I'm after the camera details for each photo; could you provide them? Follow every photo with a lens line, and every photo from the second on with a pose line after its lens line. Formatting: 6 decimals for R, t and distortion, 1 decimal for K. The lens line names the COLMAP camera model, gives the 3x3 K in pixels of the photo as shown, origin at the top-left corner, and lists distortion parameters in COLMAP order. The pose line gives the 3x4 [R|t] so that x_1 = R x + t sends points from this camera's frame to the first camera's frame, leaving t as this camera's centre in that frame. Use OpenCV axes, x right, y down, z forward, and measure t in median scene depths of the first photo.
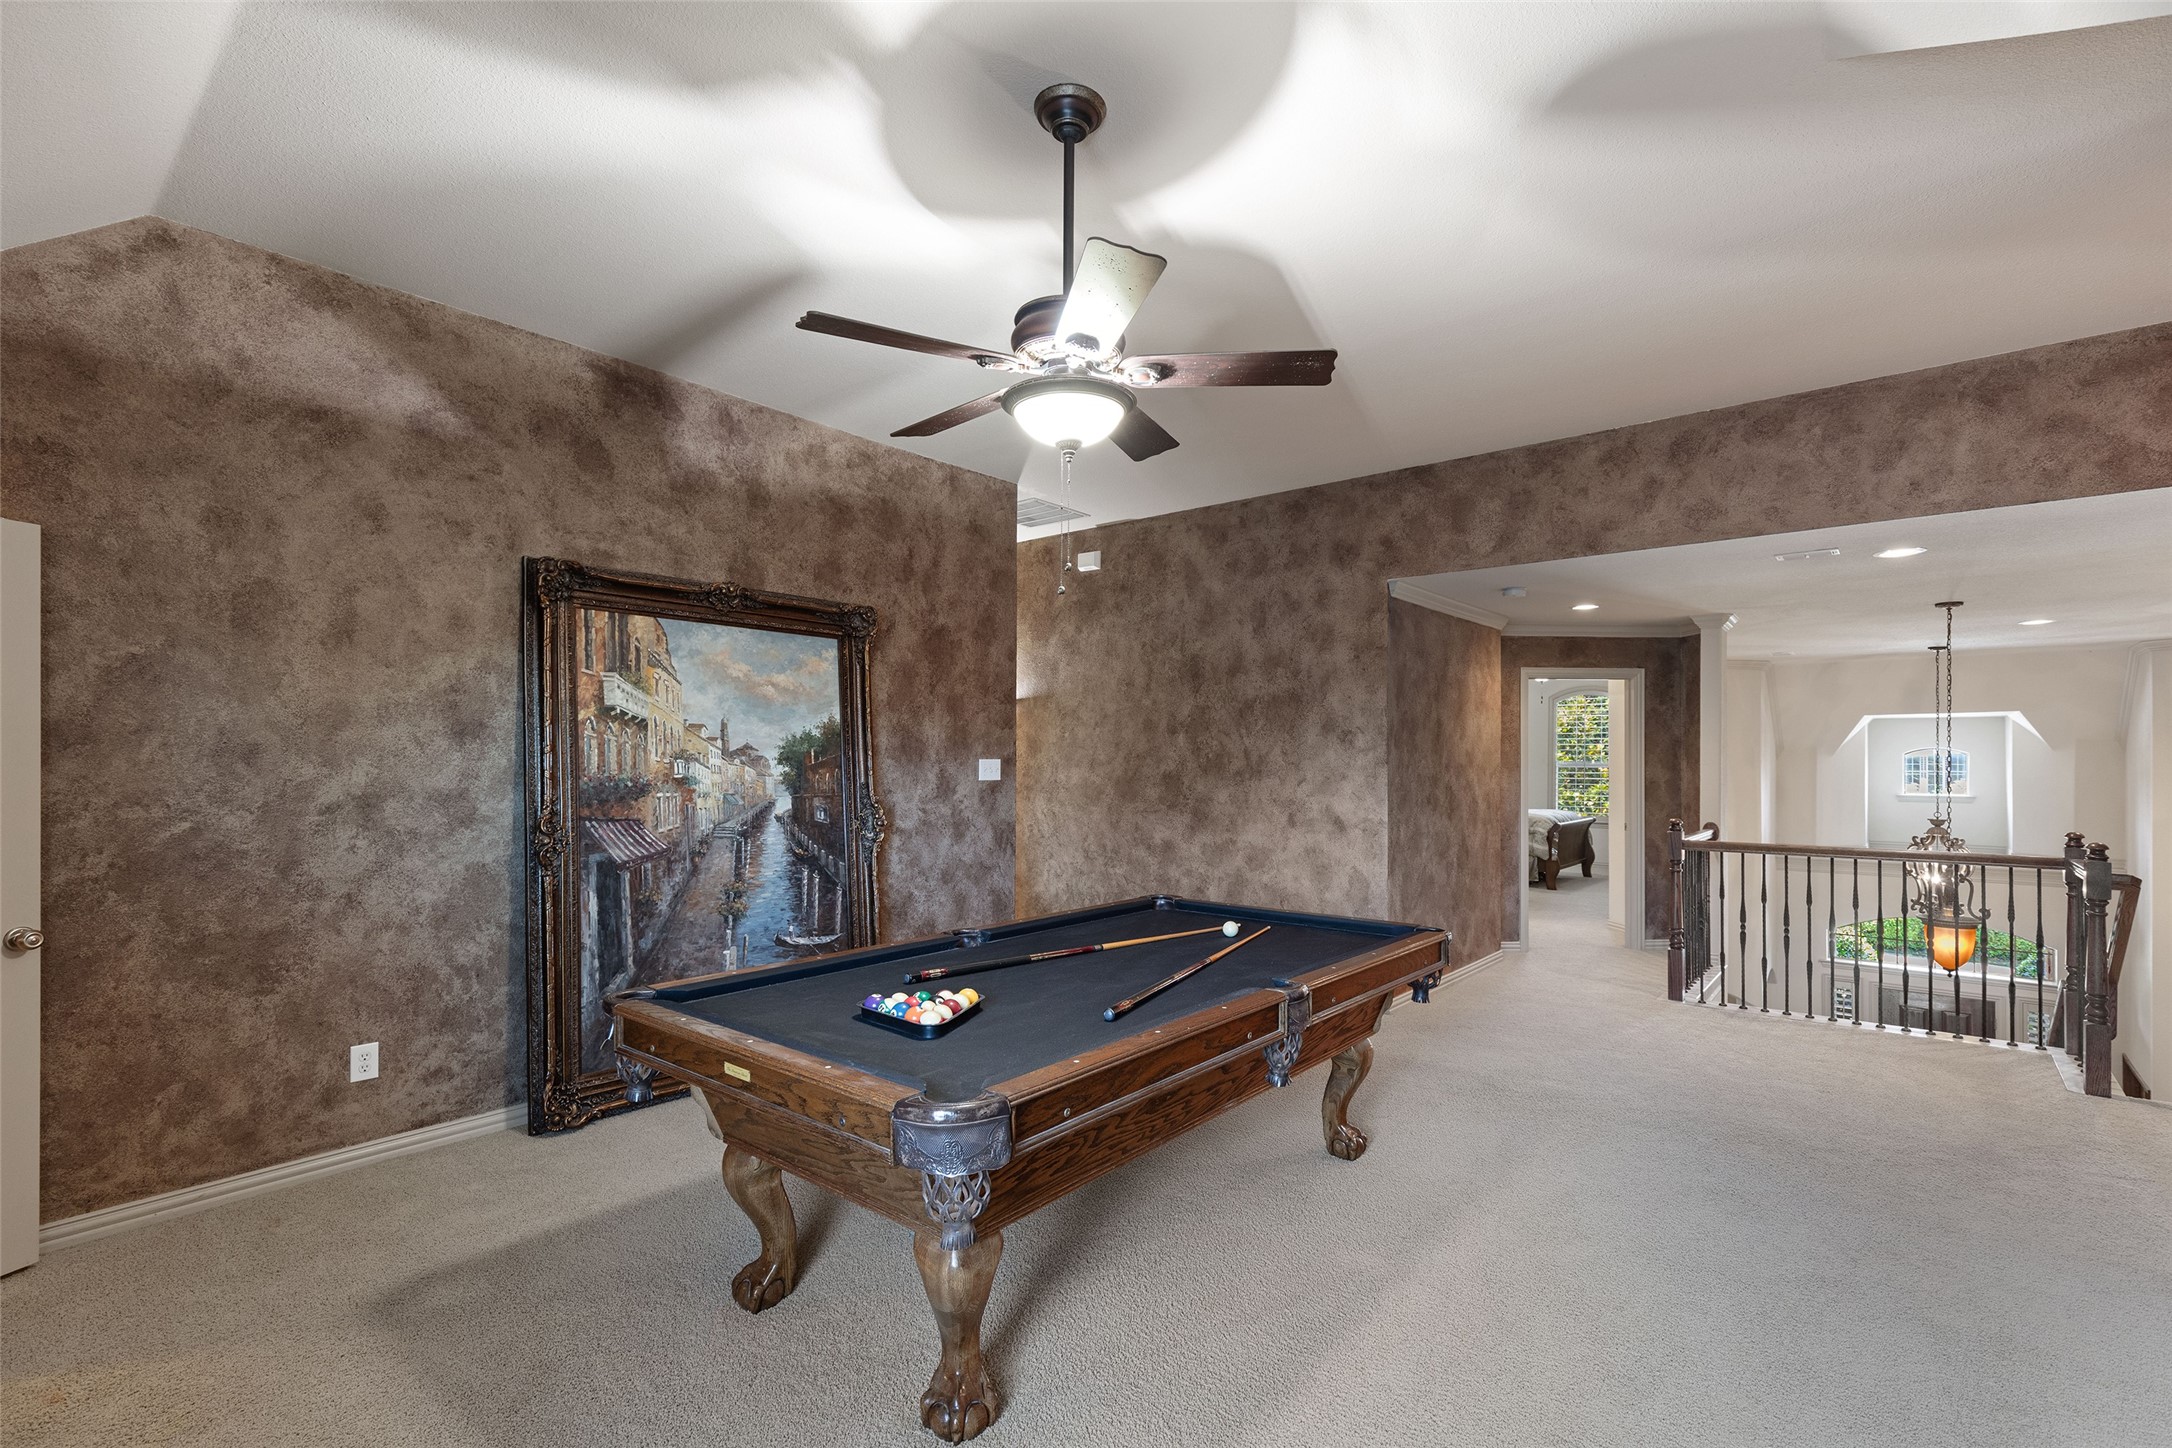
lens RADIAL K [[986.4, 0, 1086.5], [0, 986.4, 763.1], [0, 0, 1]] dist [0.002035, 0.000051]
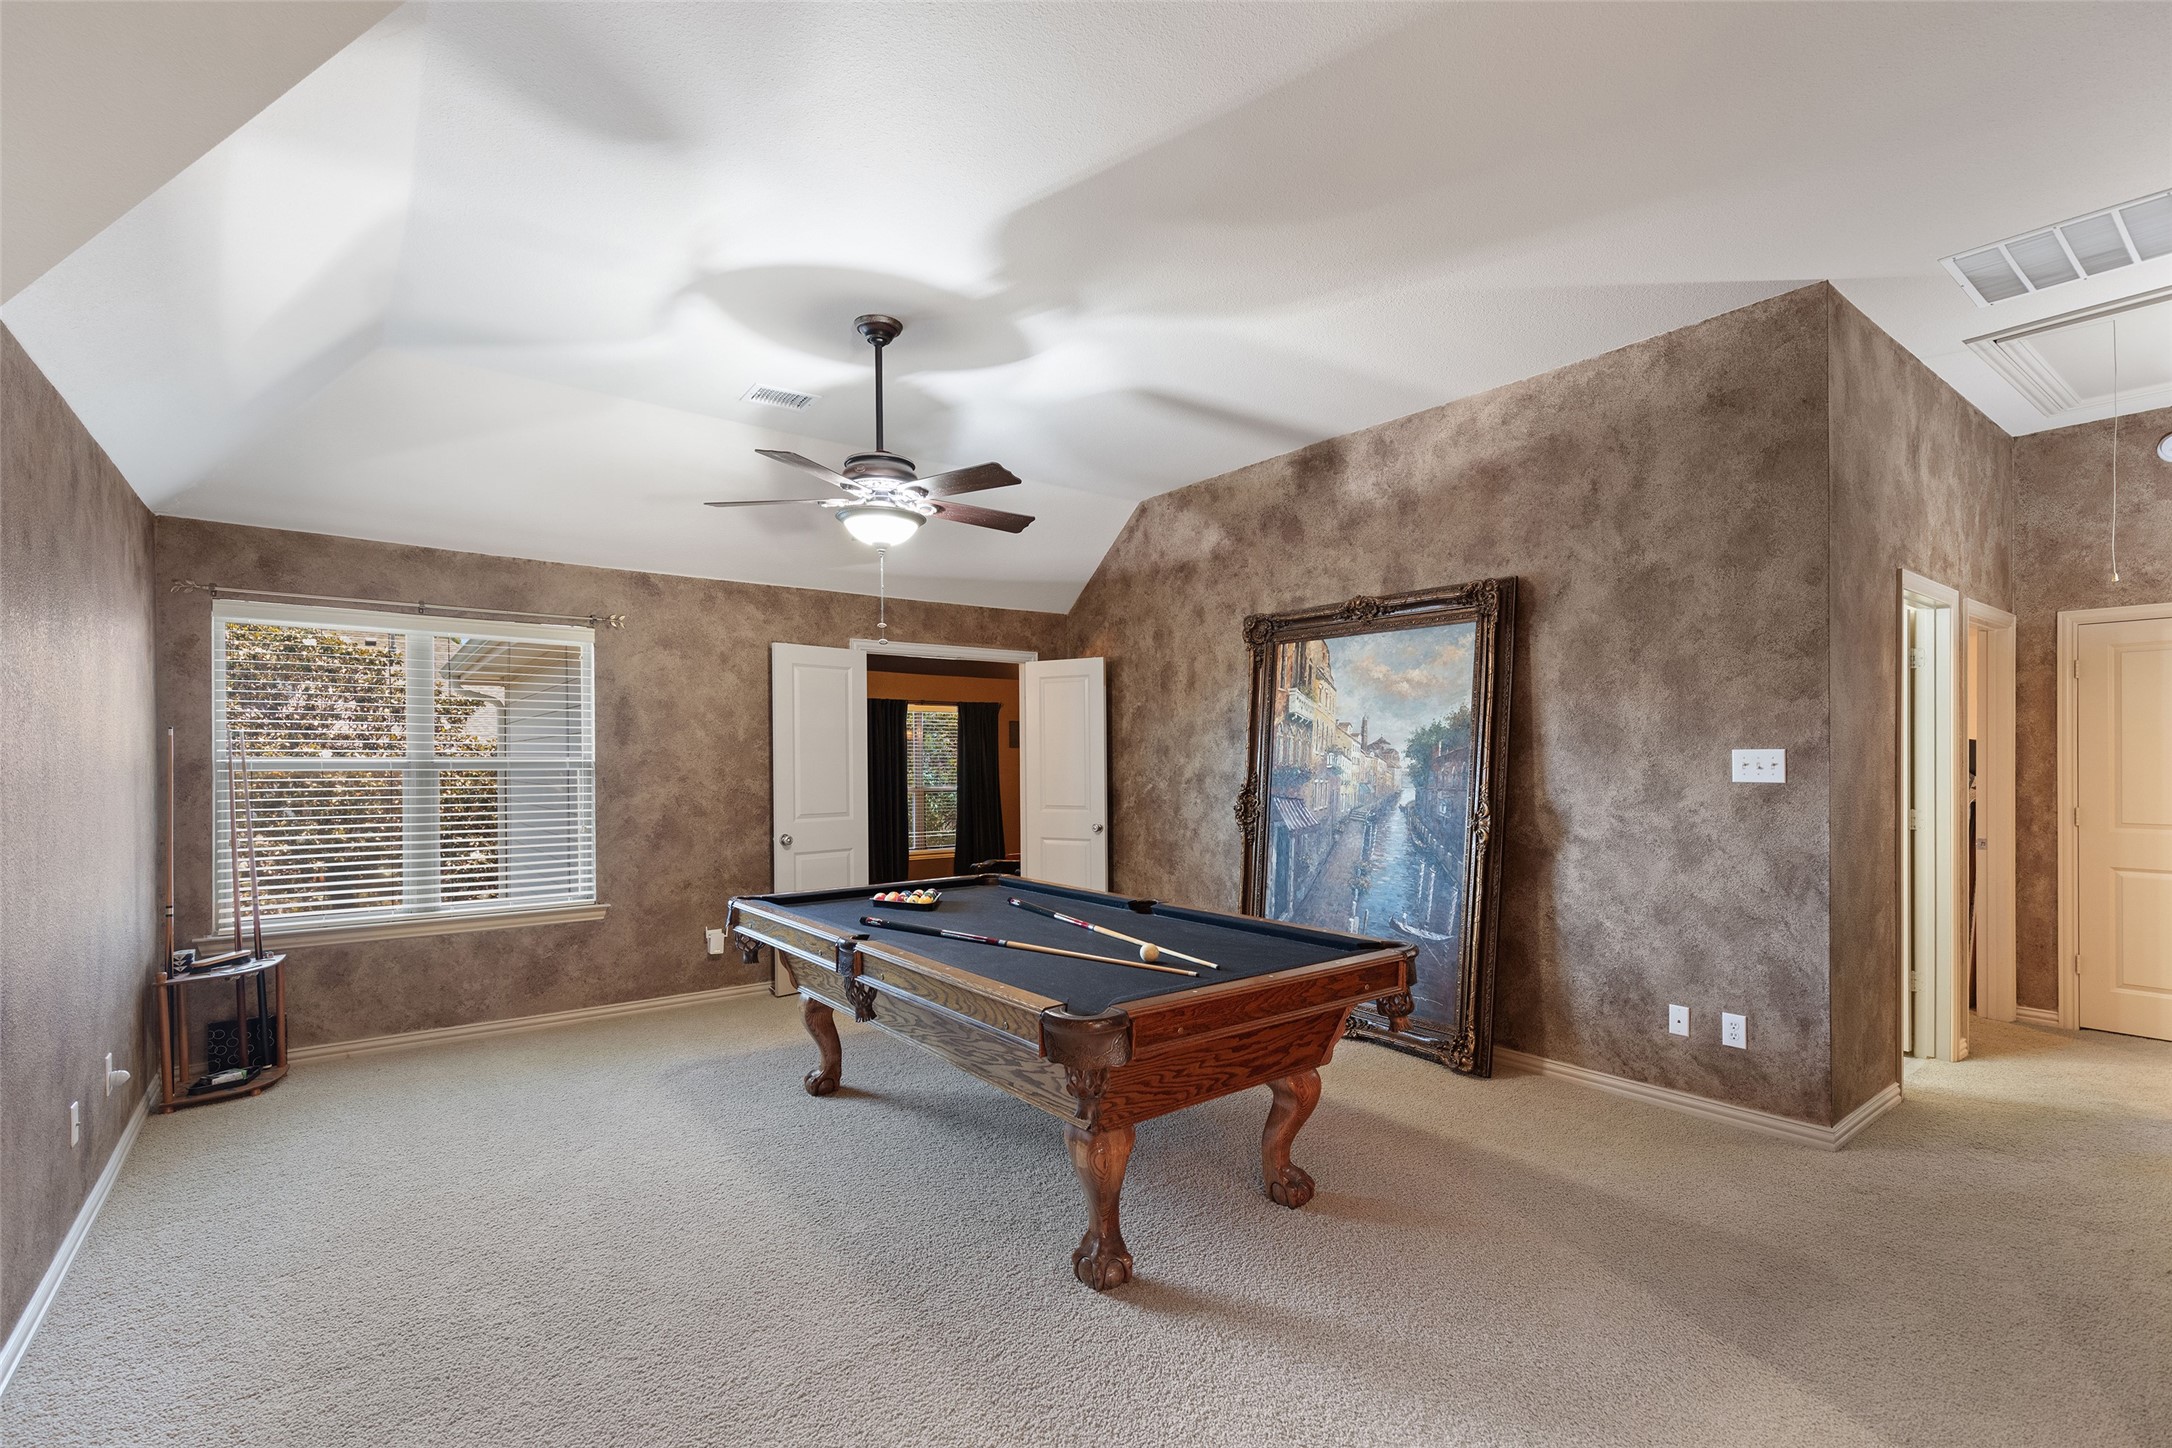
lens RADIAL K [[973.4, 0, 1087.9], [0, 973.4, 768.6], [0, 0, 1]] dist [0.000914, 0.000011]
pose [[-0.221731, 0.013557, -0.975014, 0.783011], [0.001752, 0.999907, 0.013505, -0.000904], [0.975106, 0.001286, -0.221734, 0.920967]]
